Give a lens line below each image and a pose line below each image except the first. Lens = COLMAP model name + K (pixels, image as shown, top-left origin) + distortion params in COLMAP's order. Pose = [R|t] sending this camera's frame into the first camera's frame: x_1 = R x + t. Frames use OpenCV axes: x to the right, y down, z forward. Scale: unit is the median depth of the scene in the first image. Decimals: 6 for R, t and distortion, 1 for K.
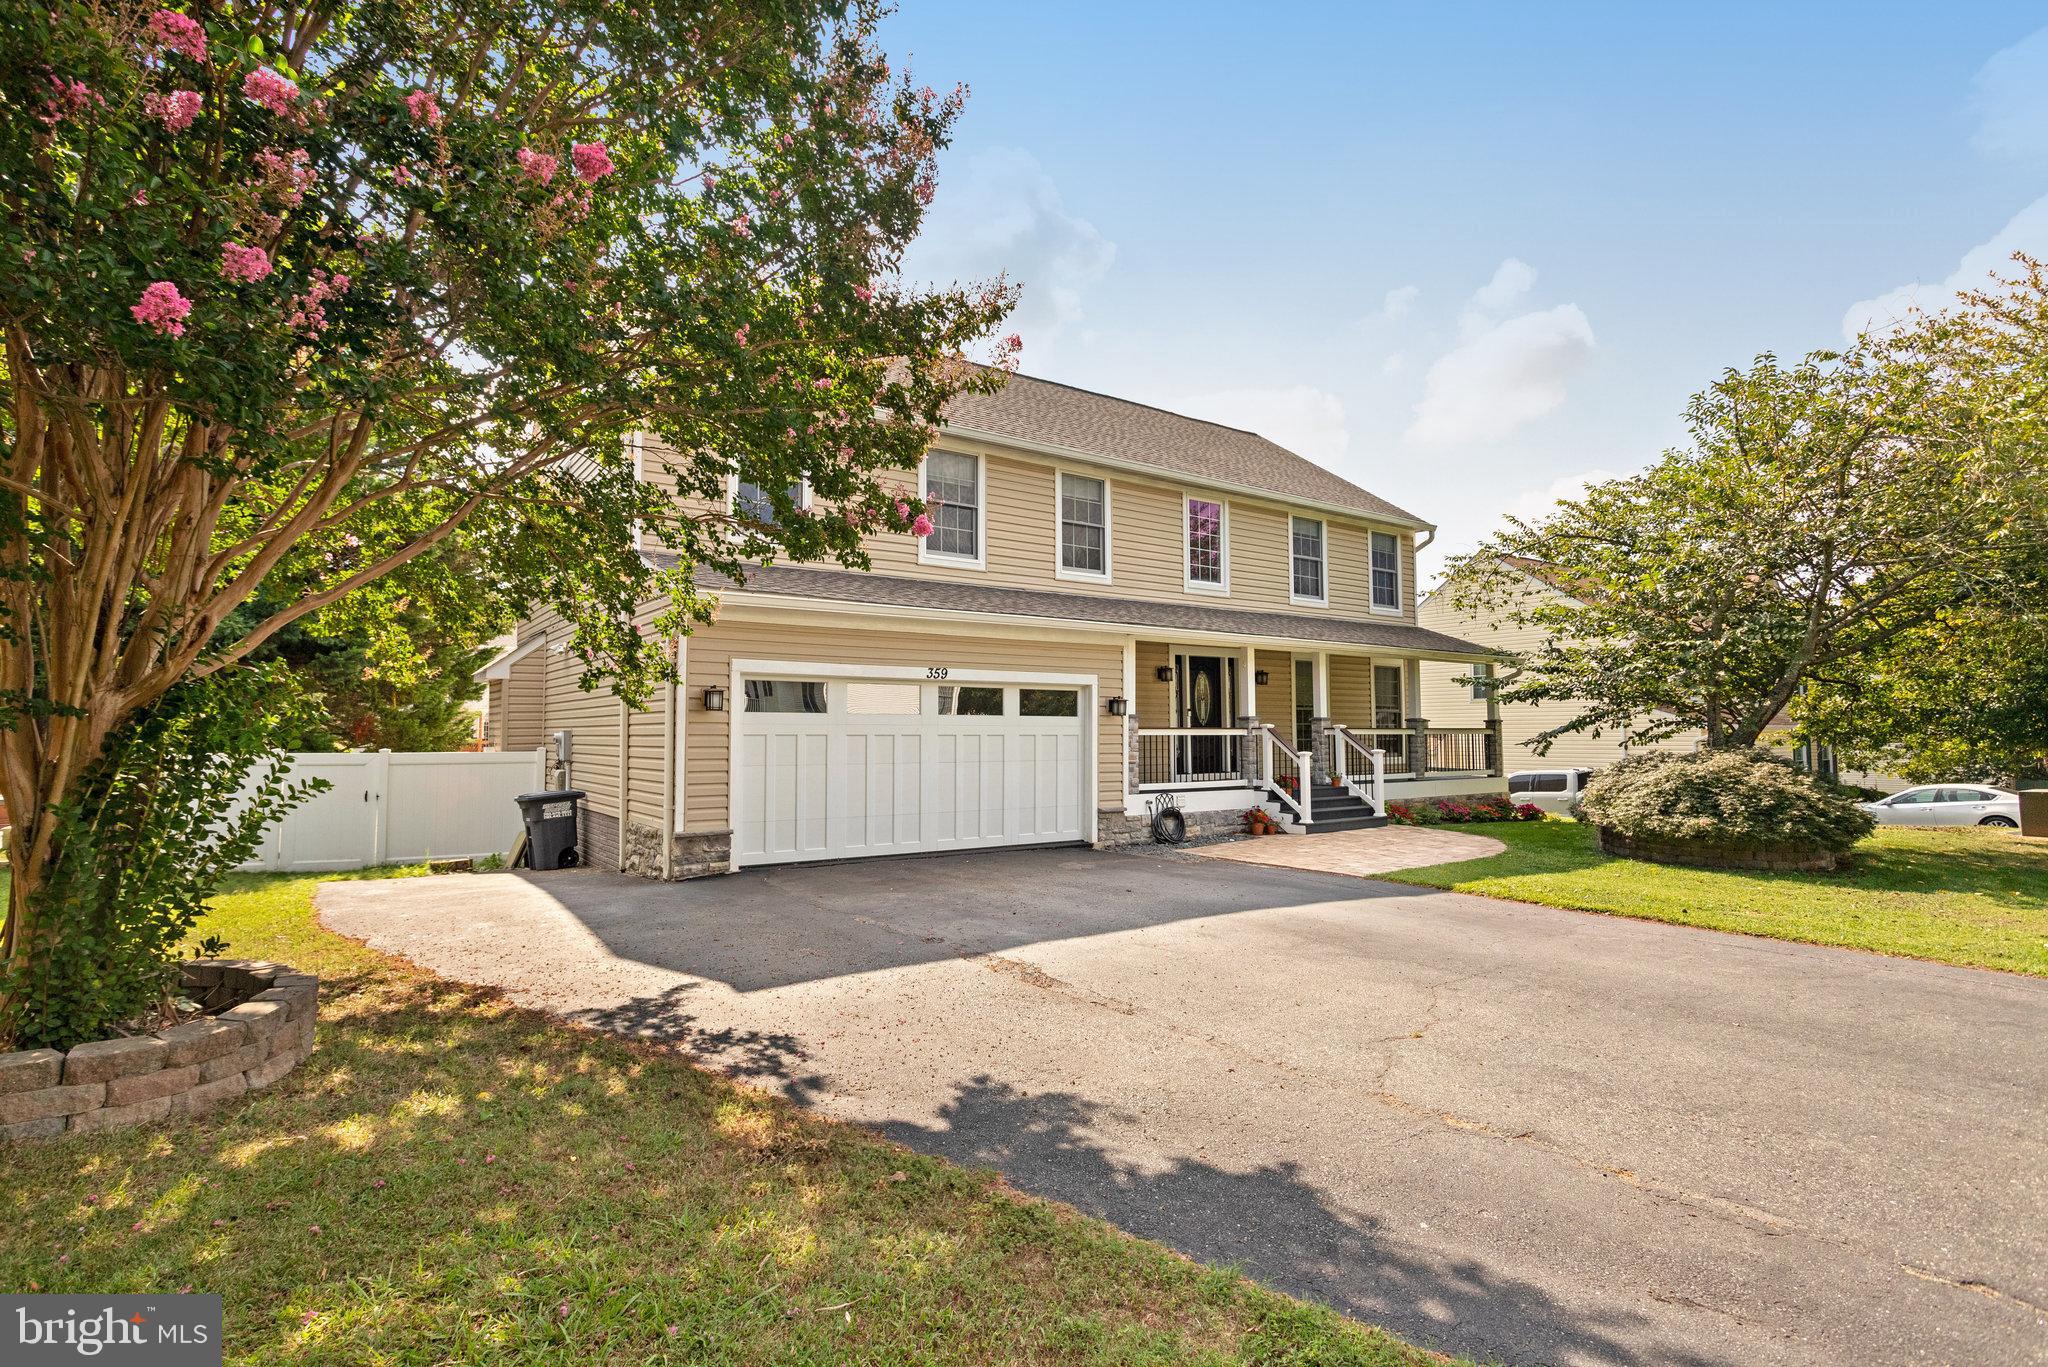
lens RADIAL K [[1048.8, 0, 1063.0], [0, 1048.8, 681.6], [0, 0, 1]] dist [0.001583, 0.000143]
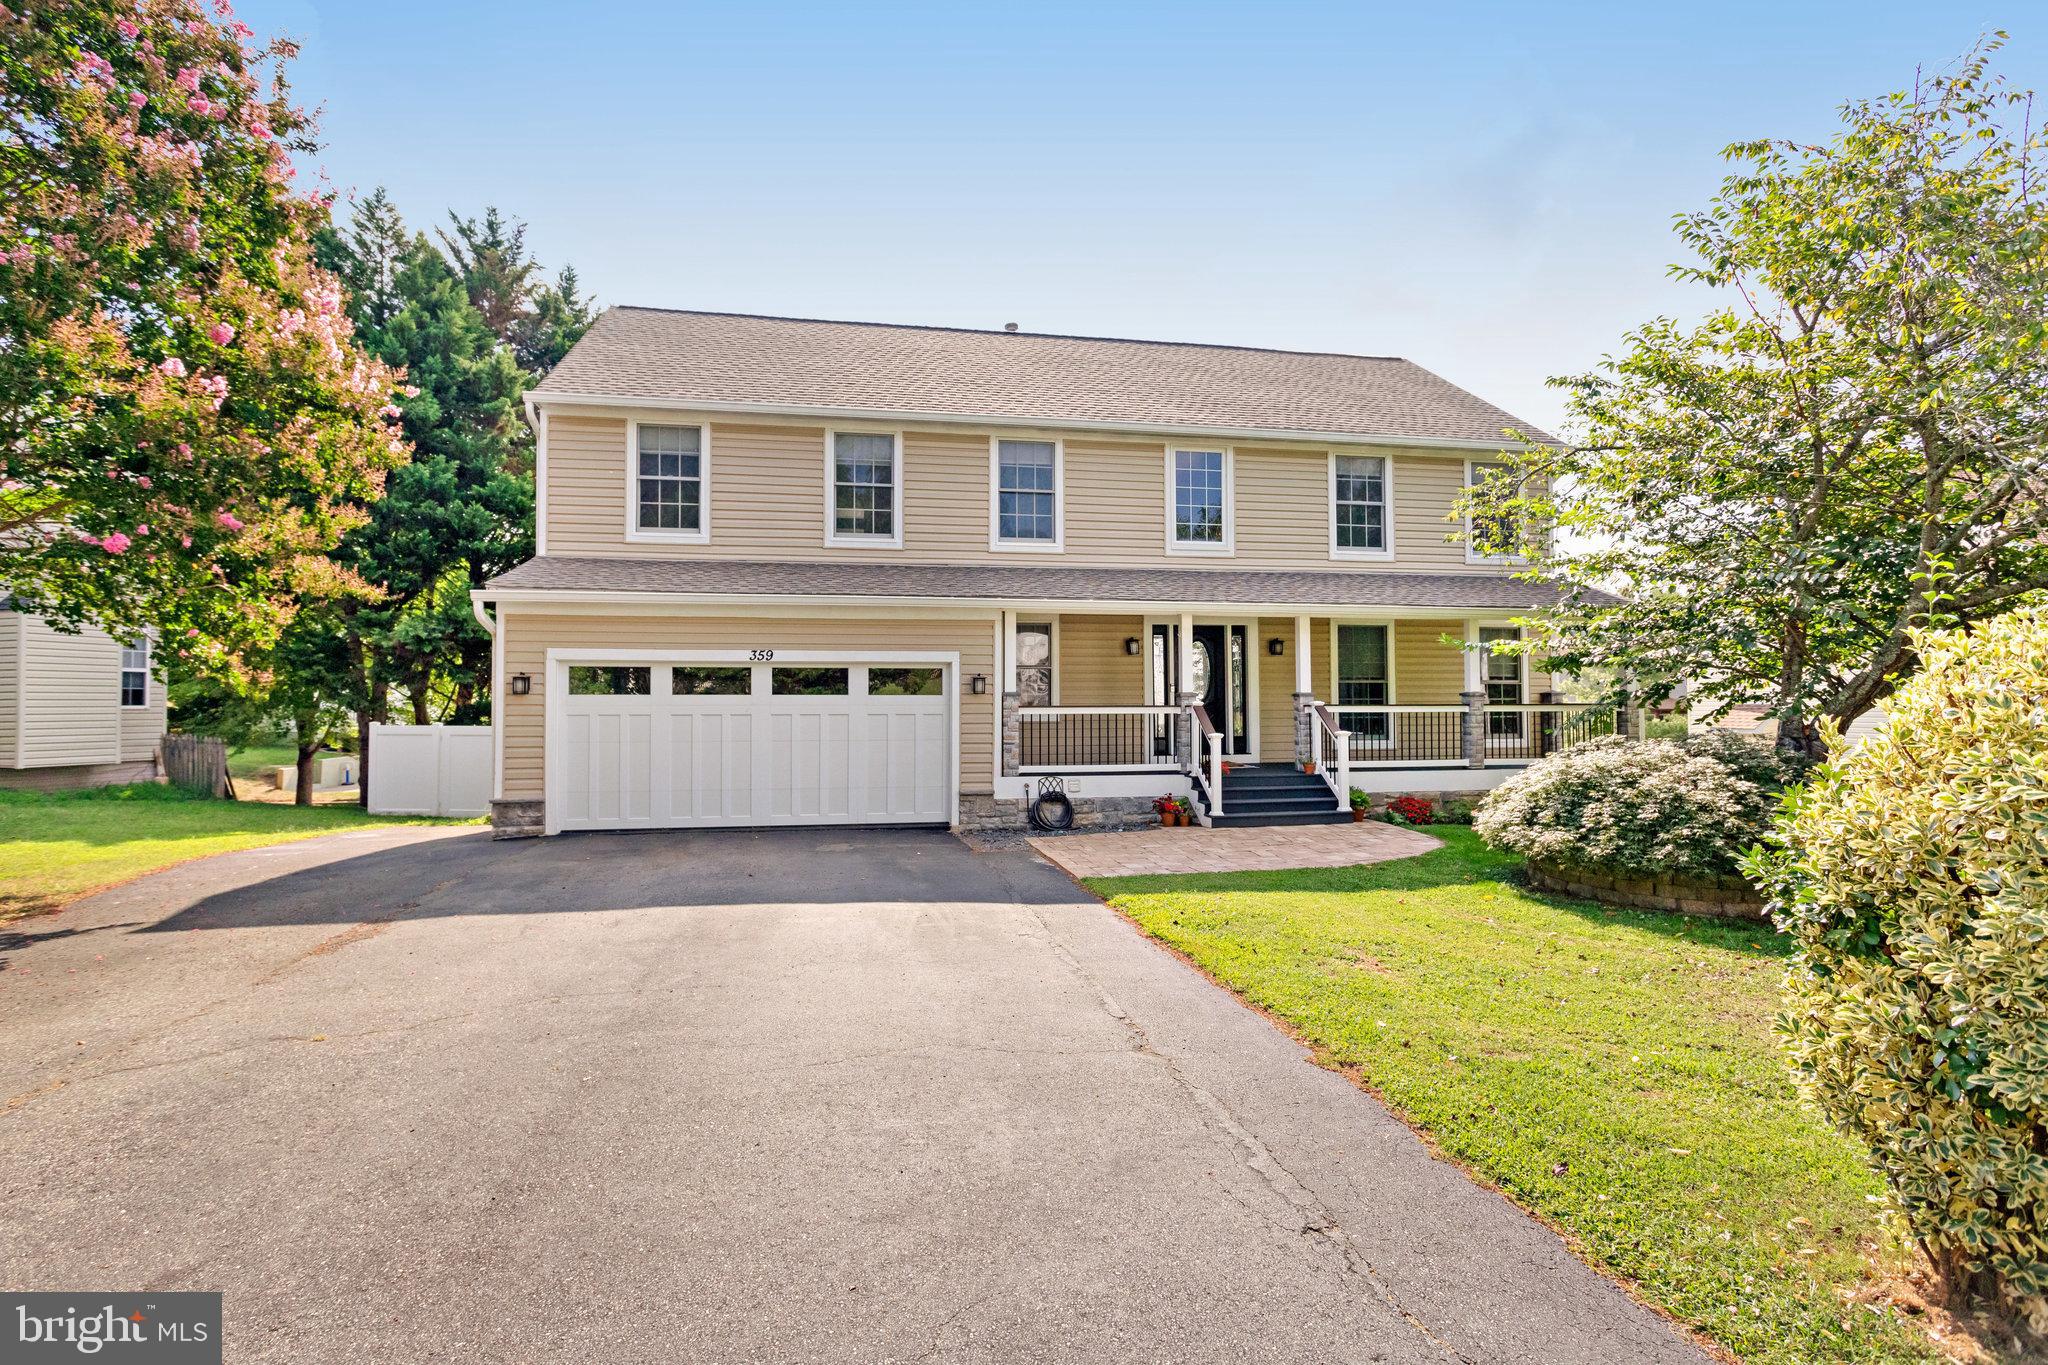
lens RADIAL K [[1053.0, 0, 1024.0], [0, 1053.0, 682.5], [0, 0, 1]] dist [-0.000329, 0.000306]
pose [[0.899038, -0.010470, -0.437746, 0.470270], [0.023301, 0.999442, 0.023952, 0.000161], [0.437251, -0.031733, 0.898780, 0.146795]]
